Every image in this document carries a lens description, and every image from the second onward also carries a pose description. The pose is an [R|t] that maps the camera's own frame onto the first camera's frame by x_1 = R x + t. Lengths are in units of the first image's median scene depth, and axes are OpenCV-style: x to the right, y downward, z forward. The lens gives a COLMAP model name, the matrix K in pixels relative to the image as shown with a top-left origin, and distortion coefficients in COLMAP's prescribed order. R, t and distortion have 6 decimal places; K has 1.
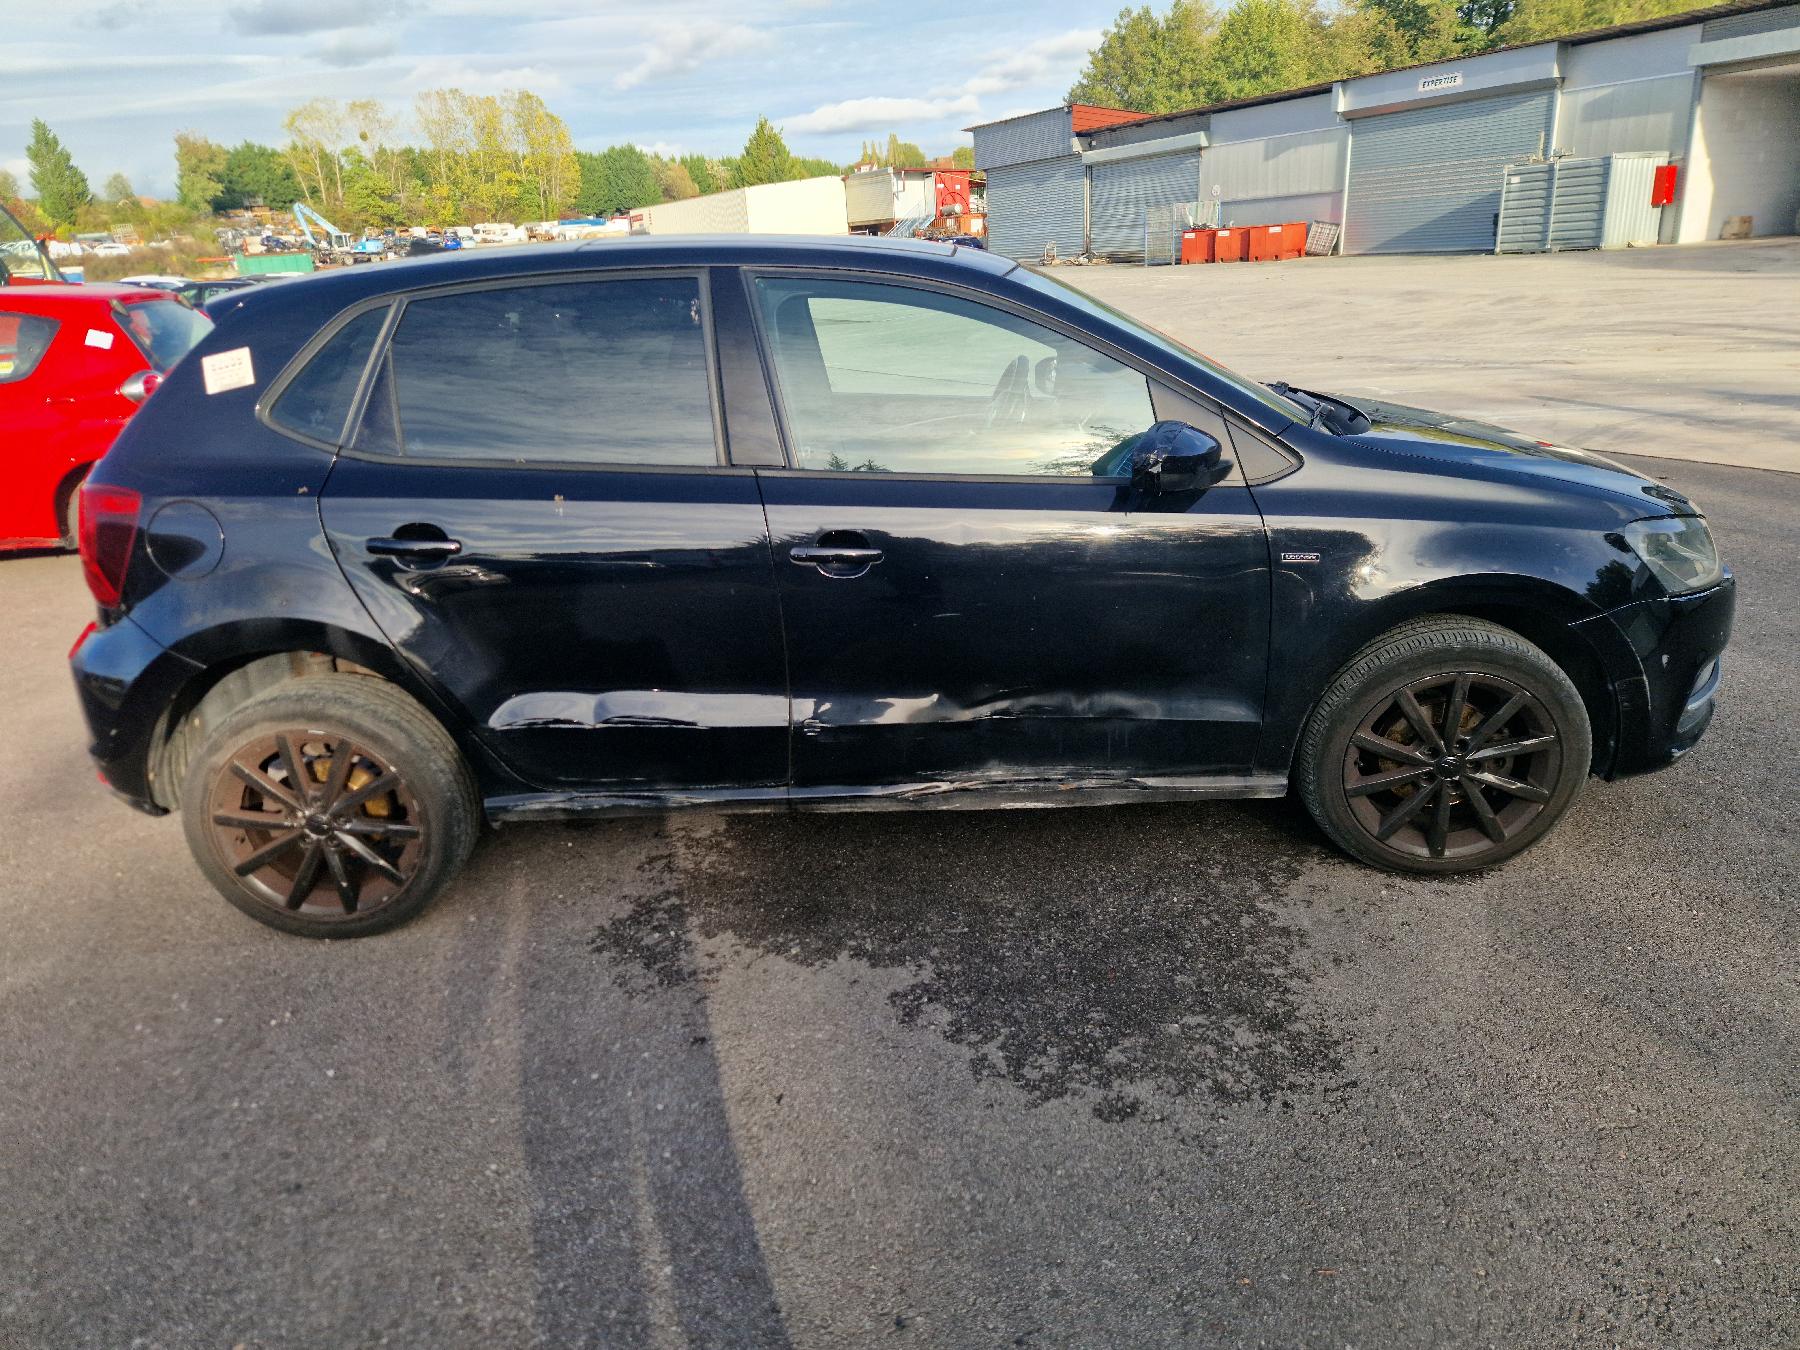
lens RADIAL K [[1263.3, 0, 897.5], [0, 1263.3, 671.2], [0, 0, 1]] dist [0.109376, -0.079420]
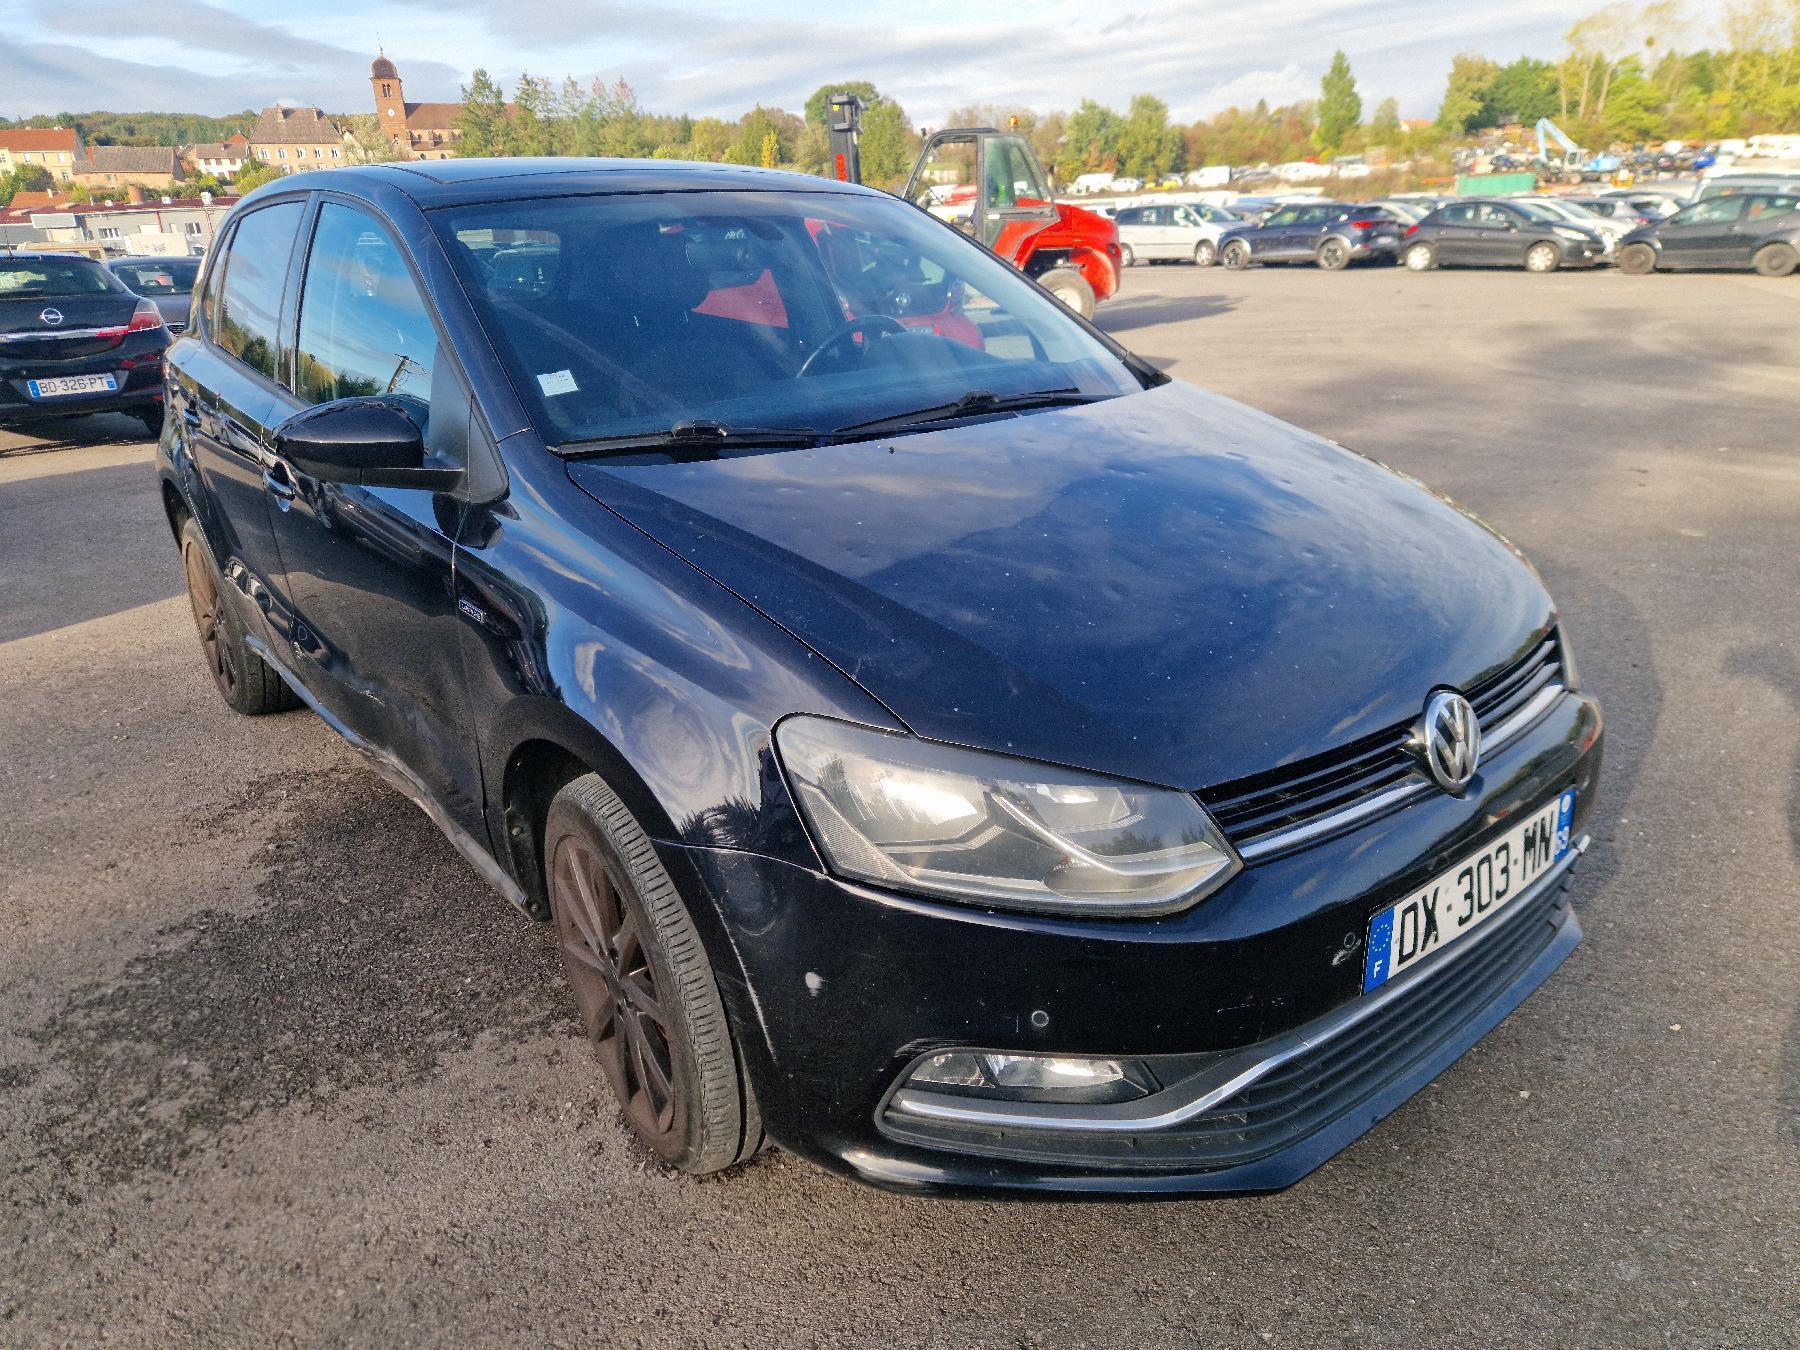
lens RADIAL K [[1268.2, 0, 863.7], [0, 1268.2, 678.3], [0, 0, 1]] dist [0.056453, -0.046225]
pose [[0.615153, 0.297630, -0.730071, 0.102487], [-0.251177, 0.951740, 0.176358, -0.023742], [0.747327, 0.074890, 0.660223, 0.071020]]
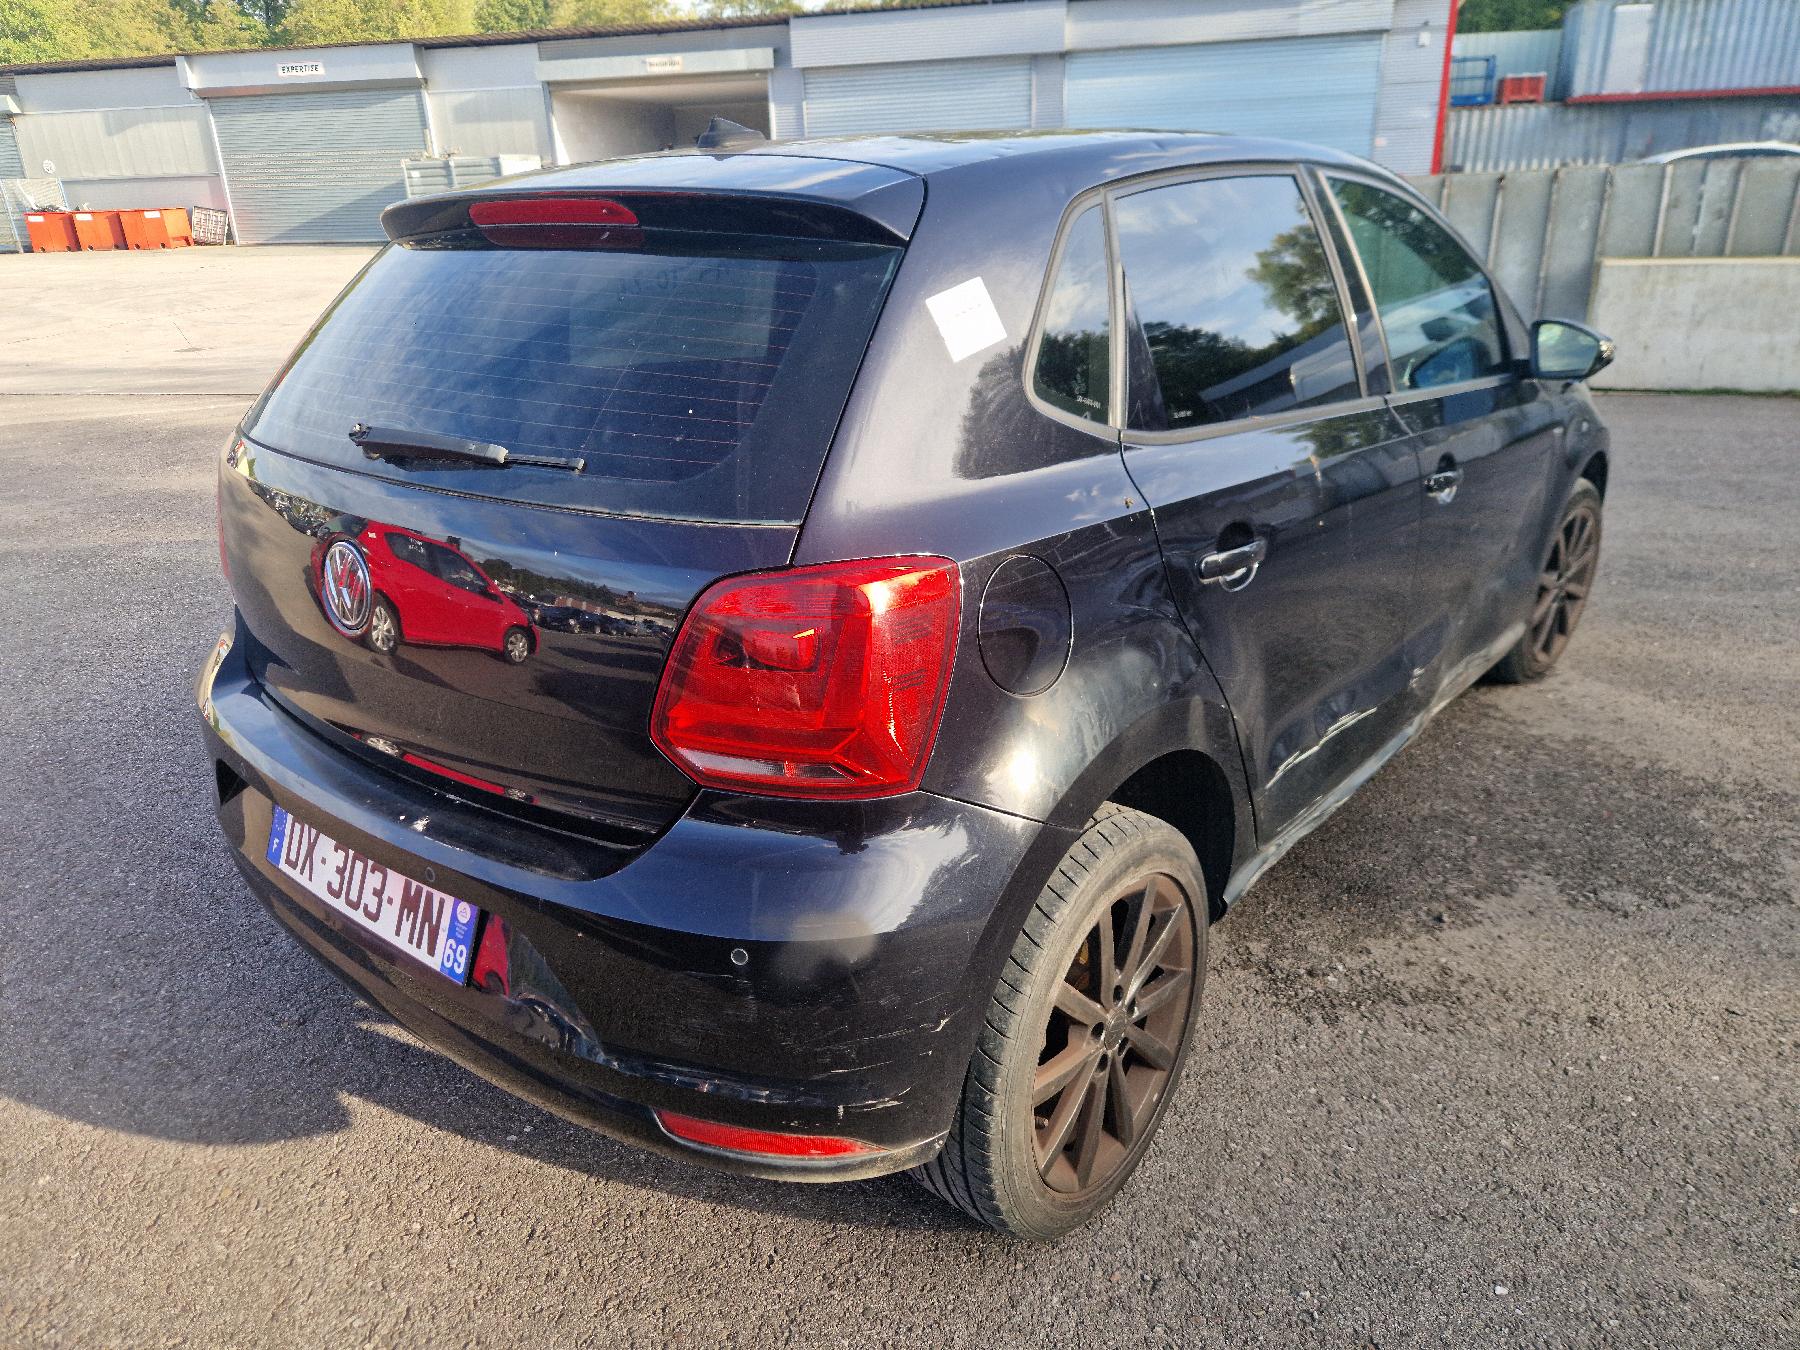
lens RADIAL K [[1268.2, 0, 863.7], [0, 1268.2, 678.3], [0, 0, 1]] dist [0.056453, -0.046225]
pose [[0.628964, -0.249091, 0.736449, -0.105668], [0.245496, 0.962449, 0.115865, -0.016854], [-0.737655, 0.107920, 0.666497, 0.072959]]
